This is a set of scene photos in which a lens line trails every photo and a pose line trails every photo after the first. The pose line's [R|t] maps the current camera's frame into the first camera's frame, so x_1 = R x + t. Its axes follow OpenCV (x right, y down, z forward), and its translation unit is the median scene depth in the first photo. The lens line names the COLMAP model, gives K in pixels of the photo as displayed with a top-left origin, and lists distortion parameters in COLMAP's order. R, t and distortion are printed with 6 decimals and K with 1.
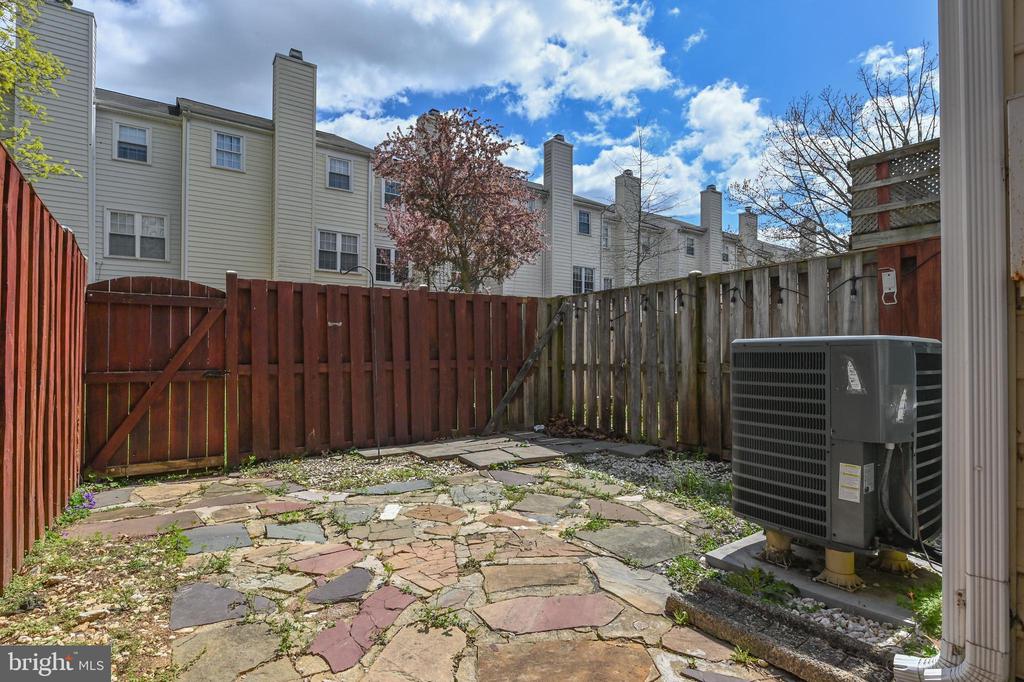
lens RADIAL K [[488.9, 0, 512.0], [0, 488.9, 341.0], [0, 0, 1]] dist [-0.001278, -0.000007]
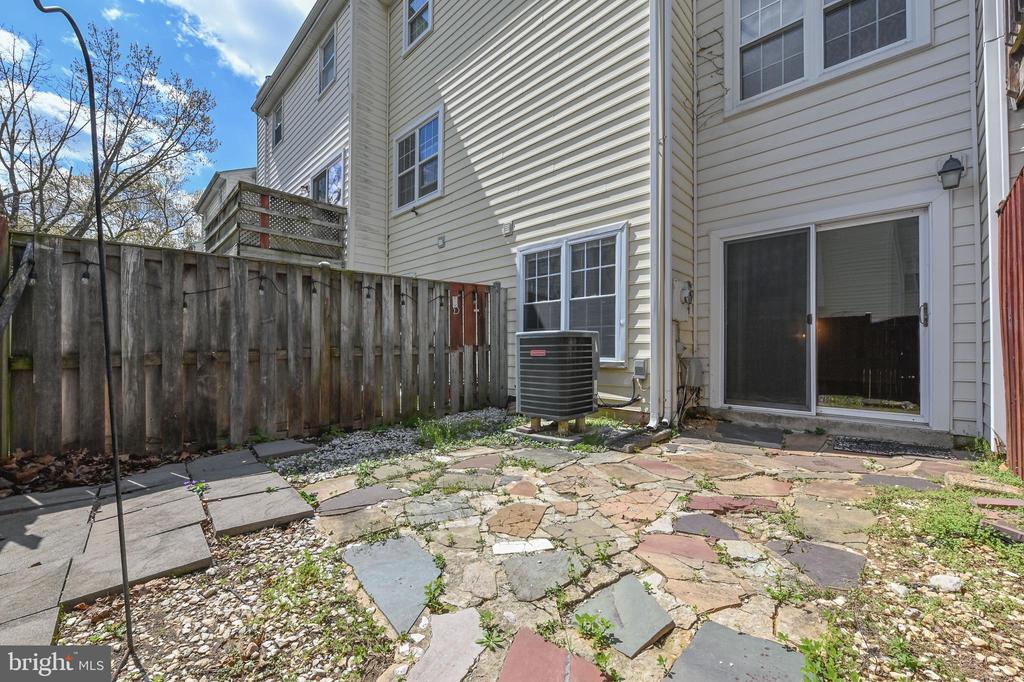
lens RADIAL K [[403.5, 0, 513.7], [0, 403.5, 345.3], [0, 0, 1]] dist [-0.003106, -0.000296]
pose [[-0.180893, 0.002748, 0.983499, -0.800084], [-0.018065, 0.999818, -0.006117, 0.051363], [-0.983337, -0.018873, -0.180810, 1.075800]]
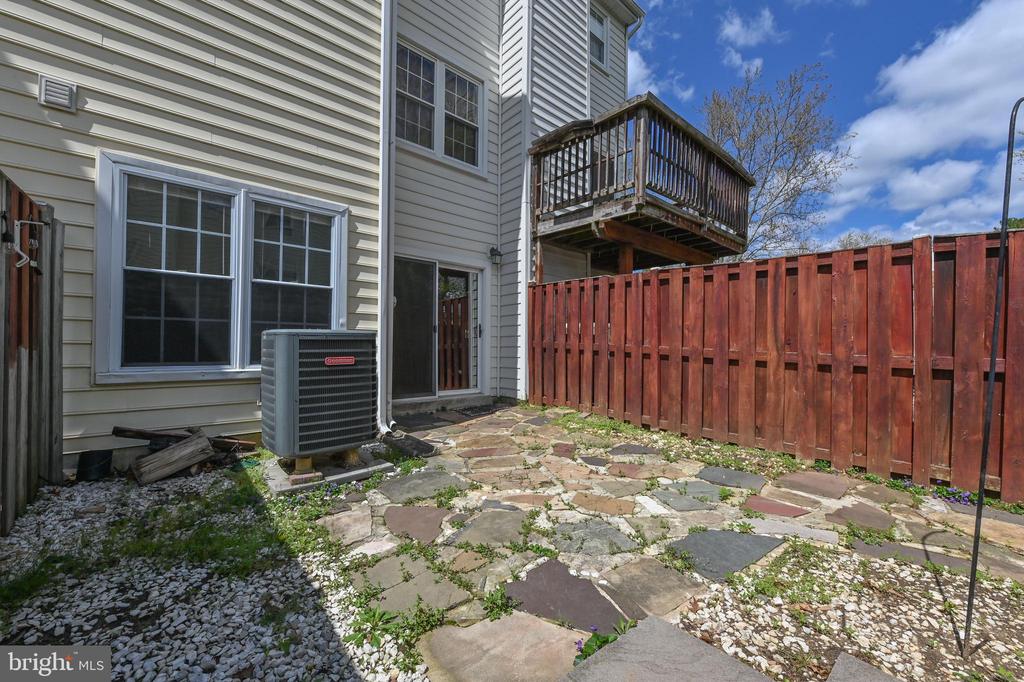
lens RADIAL K [[403.5, 0, 513.7], [0, 403.5, 345.3], [0, 0, 1]] dist [-0.003106, -0.000296]
pose [[-0.993162, -0.009874, -0.116328, 0.117060], [-0.007685, 0.999785, -0.019247, 0.046381], [0.116493, -0.018221, -0.993024, 1.694627]]
